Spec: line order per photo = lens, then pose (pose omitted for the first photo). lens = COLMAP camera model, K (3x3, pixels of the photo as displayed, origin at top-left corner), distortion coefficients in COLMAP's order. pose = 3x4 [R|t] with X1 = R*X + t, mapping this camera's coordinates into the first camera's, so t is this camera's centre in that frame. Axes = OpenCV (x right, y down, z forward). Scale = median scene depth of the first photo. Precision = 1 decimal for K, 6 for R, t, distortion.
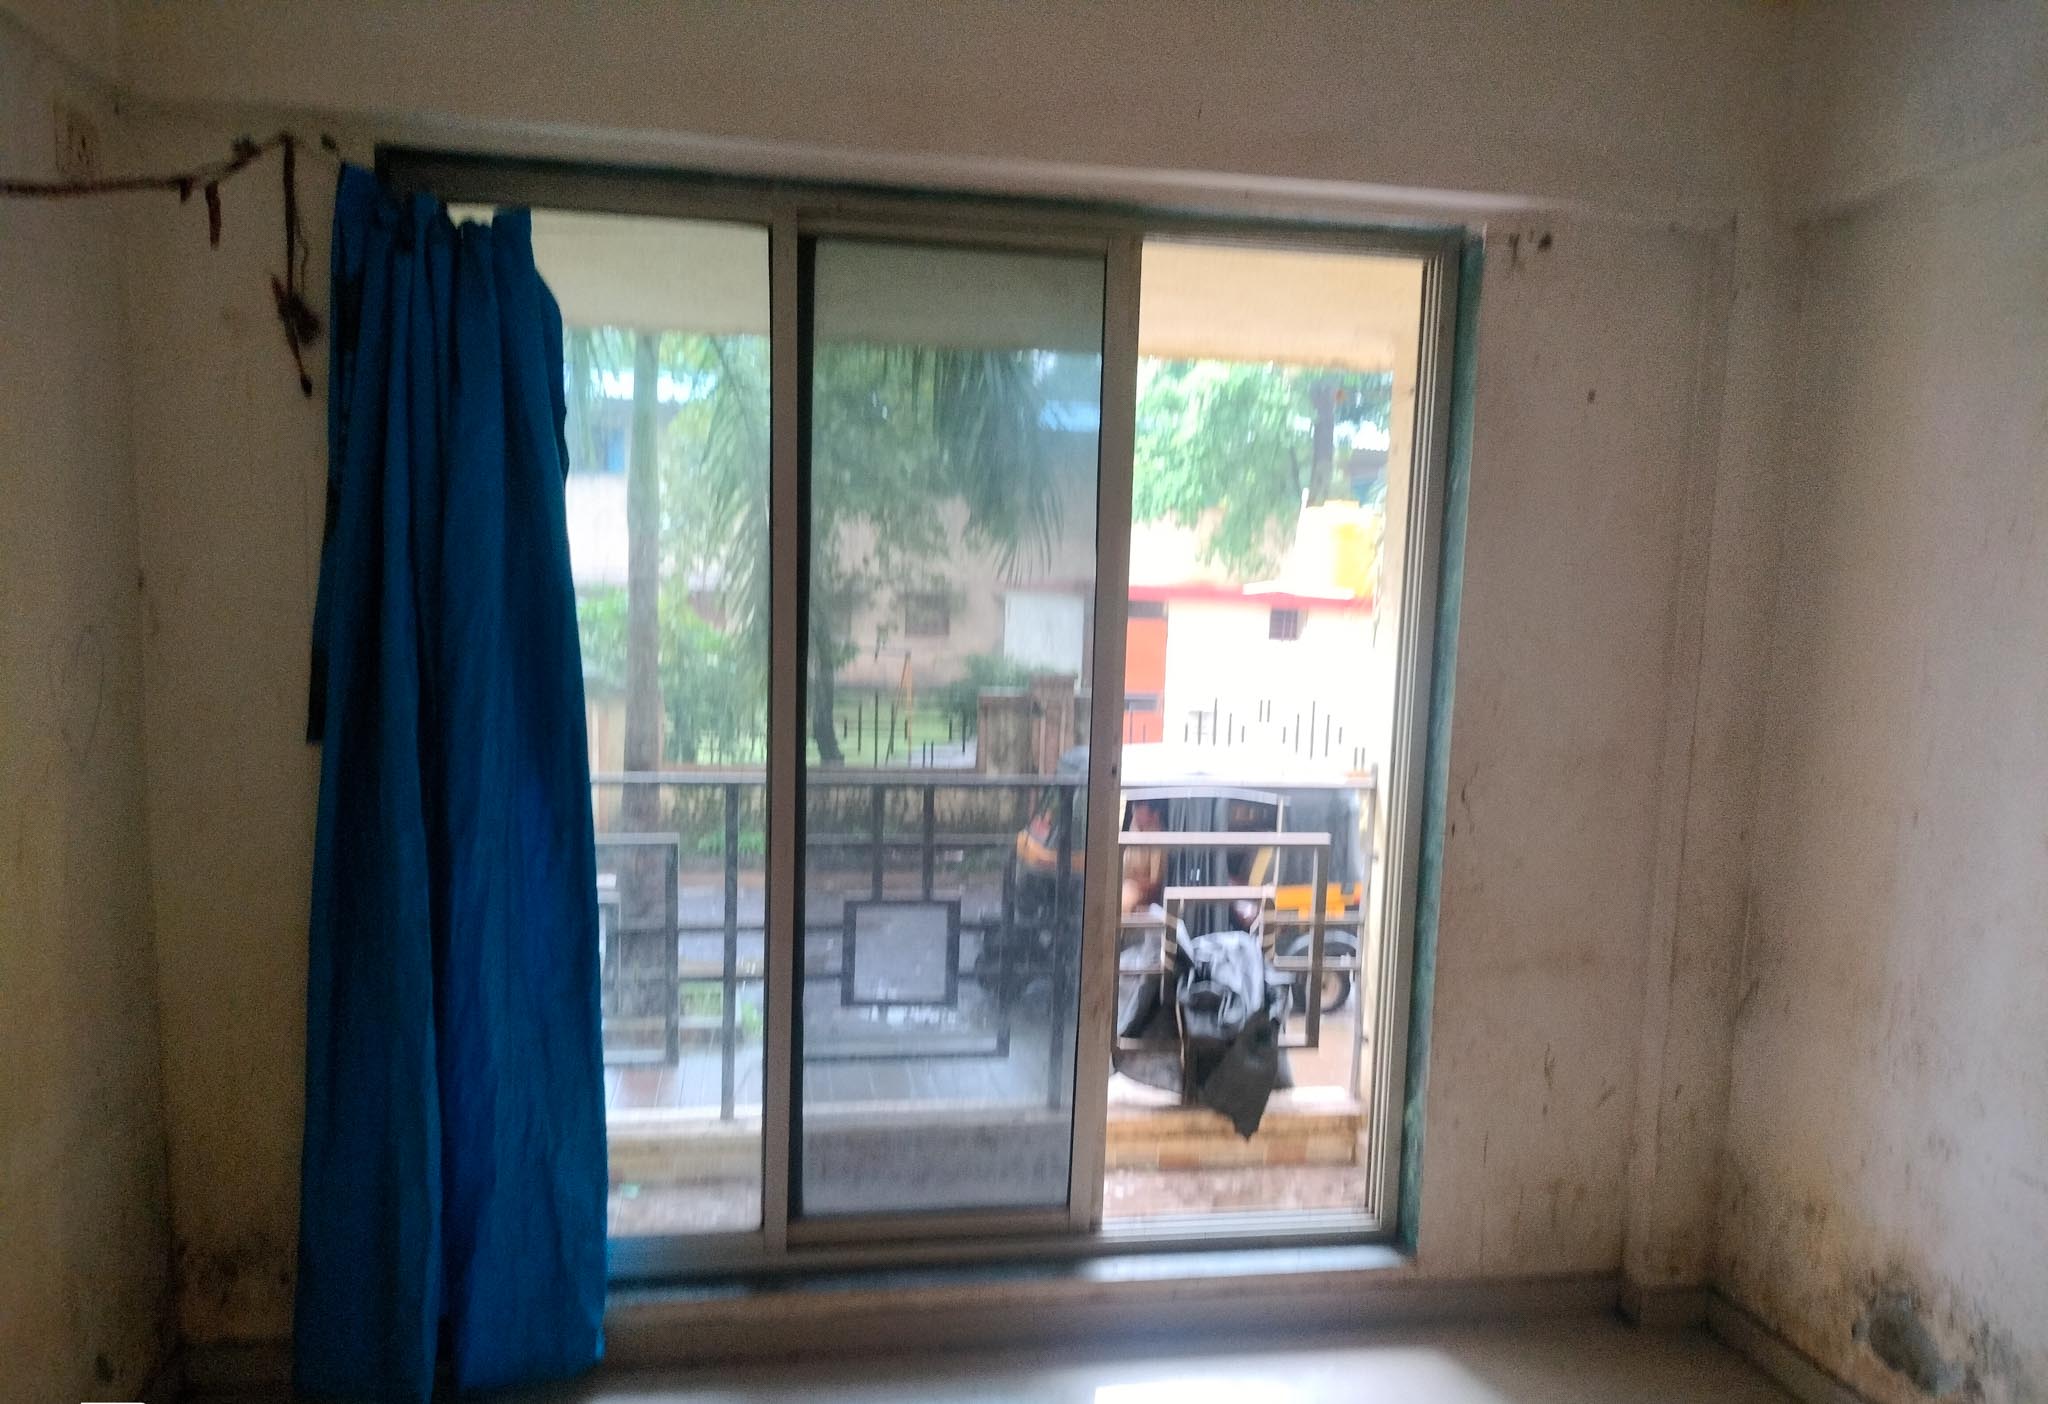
lens RADIAL K [[1571.4, 0, 987.3], [0, 1571.4, 784.5], [0, 0, 1]] dist [0.056553, -0.060505]
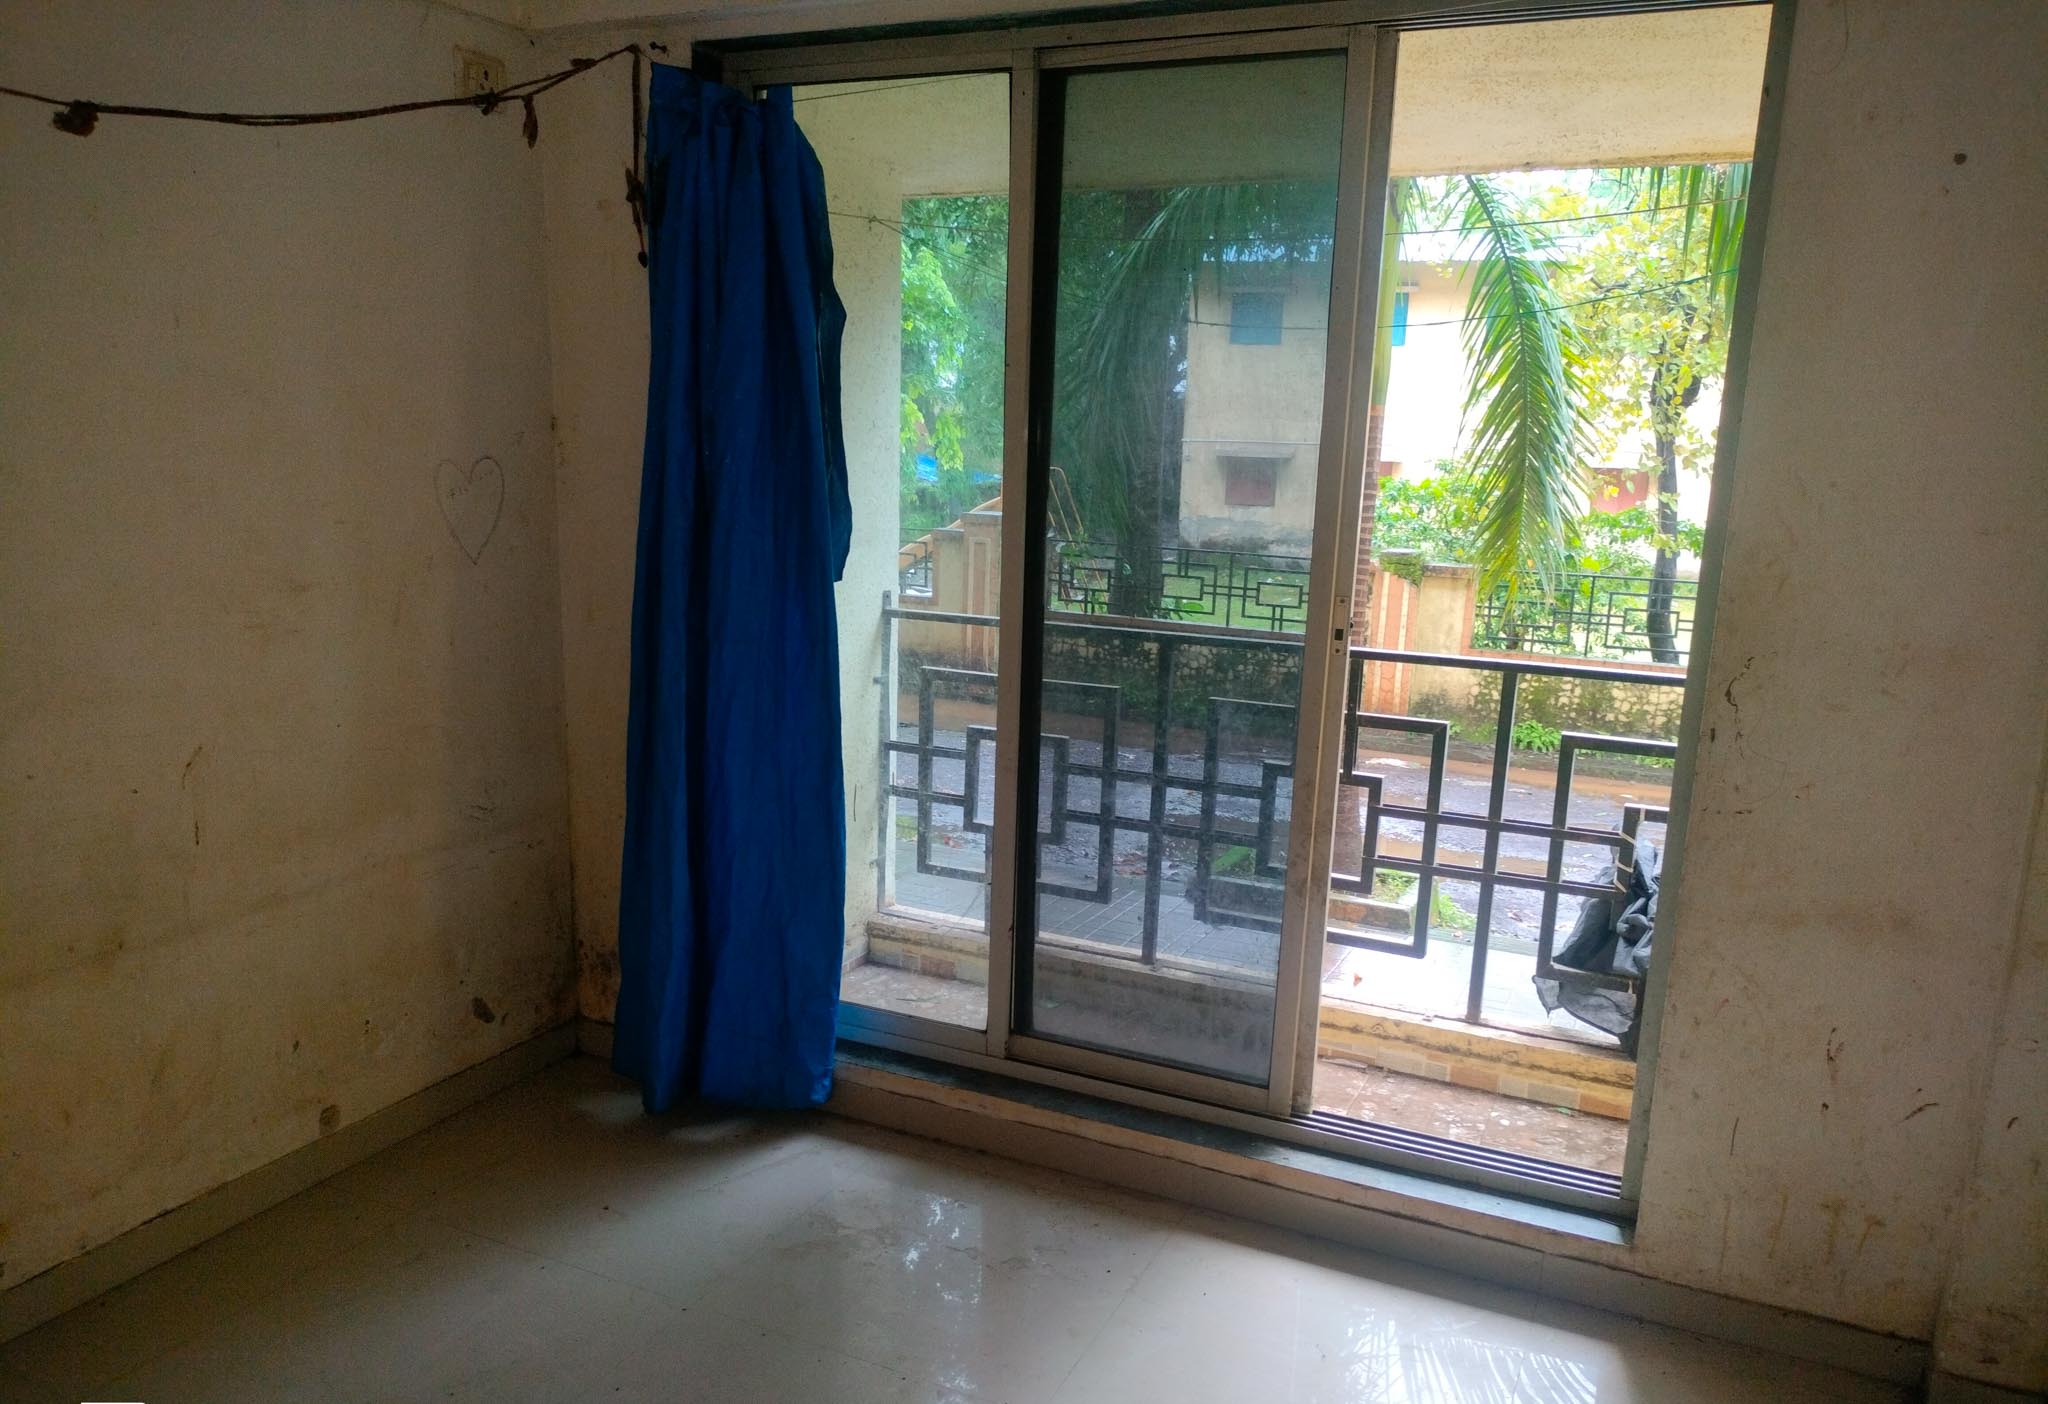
lens RADIAL K [[1571.4, 0, 955.9], [0, 1571.4, 781.1], [0, 0, 1]] dist [0.056553, -0.060505]
pose [[0.811995, 0.127650, -0.569534, 0.448693], [-0.086998, 0.991361, 0.098160, 0.006334], [0.577144, -0.030157, 0.816085, 0.121886]]
